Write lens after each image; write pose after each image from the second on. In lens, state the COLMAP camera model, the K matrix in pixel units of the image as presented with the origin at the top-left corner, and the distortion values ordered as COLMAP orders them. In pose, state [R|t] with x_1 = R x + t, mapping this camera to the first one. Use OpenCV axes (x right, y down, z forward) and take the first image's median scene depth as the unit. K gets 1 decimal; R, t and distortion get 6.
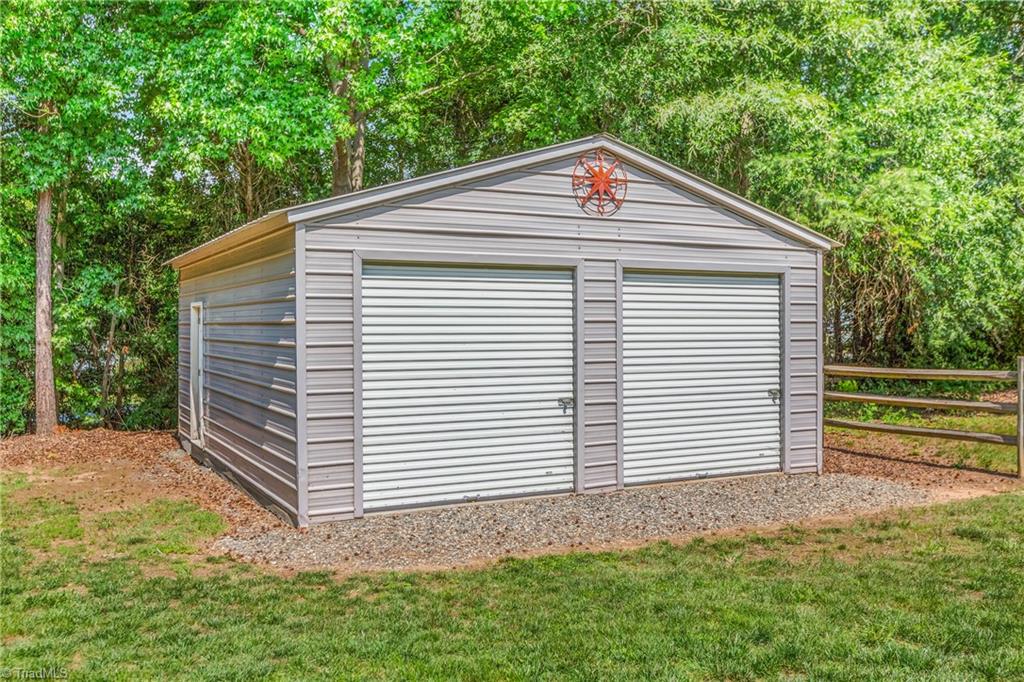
lens RADIAL K [[913.7, 0, 512.0], [0, 913.7, 341.0], [0, 0, 1]] dist [0.001806, 0.001579]
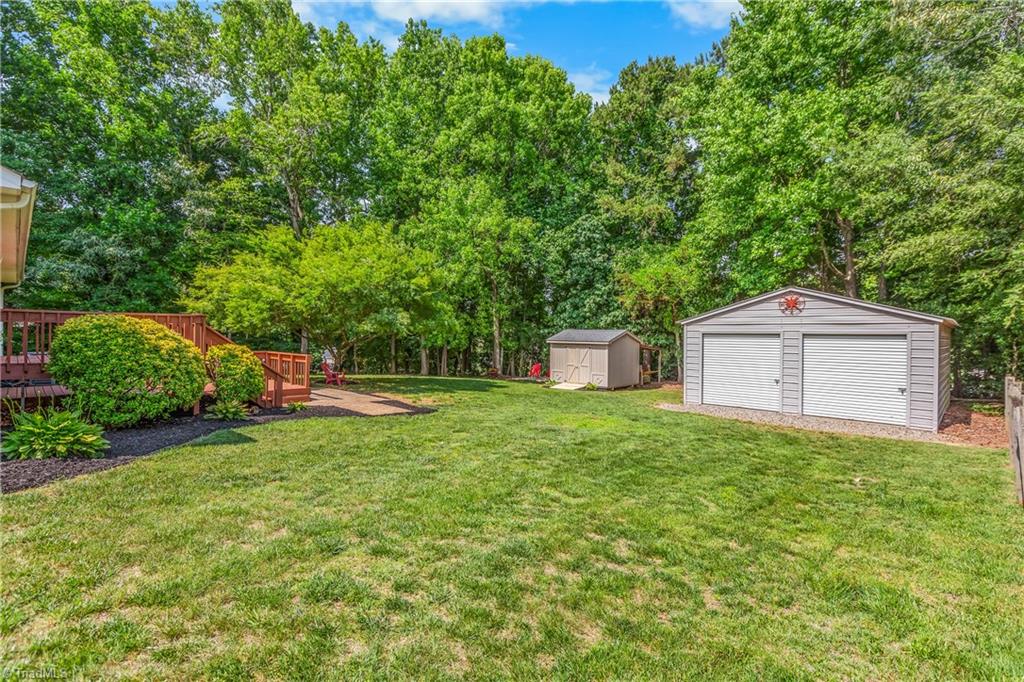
lens RADIAL K [[485.8, 0, 512.0], [0, 485.8, 341.0], [0, 0, 1]] dist [-0.000141, -0.000044]
pose [[0.310746, 0.019170, -0.950300, 1.228087], [-0.026617, 0.999580, 0.011460, -0.052624], [0.950120, 0.021733, 0.311126, -0.262934]]
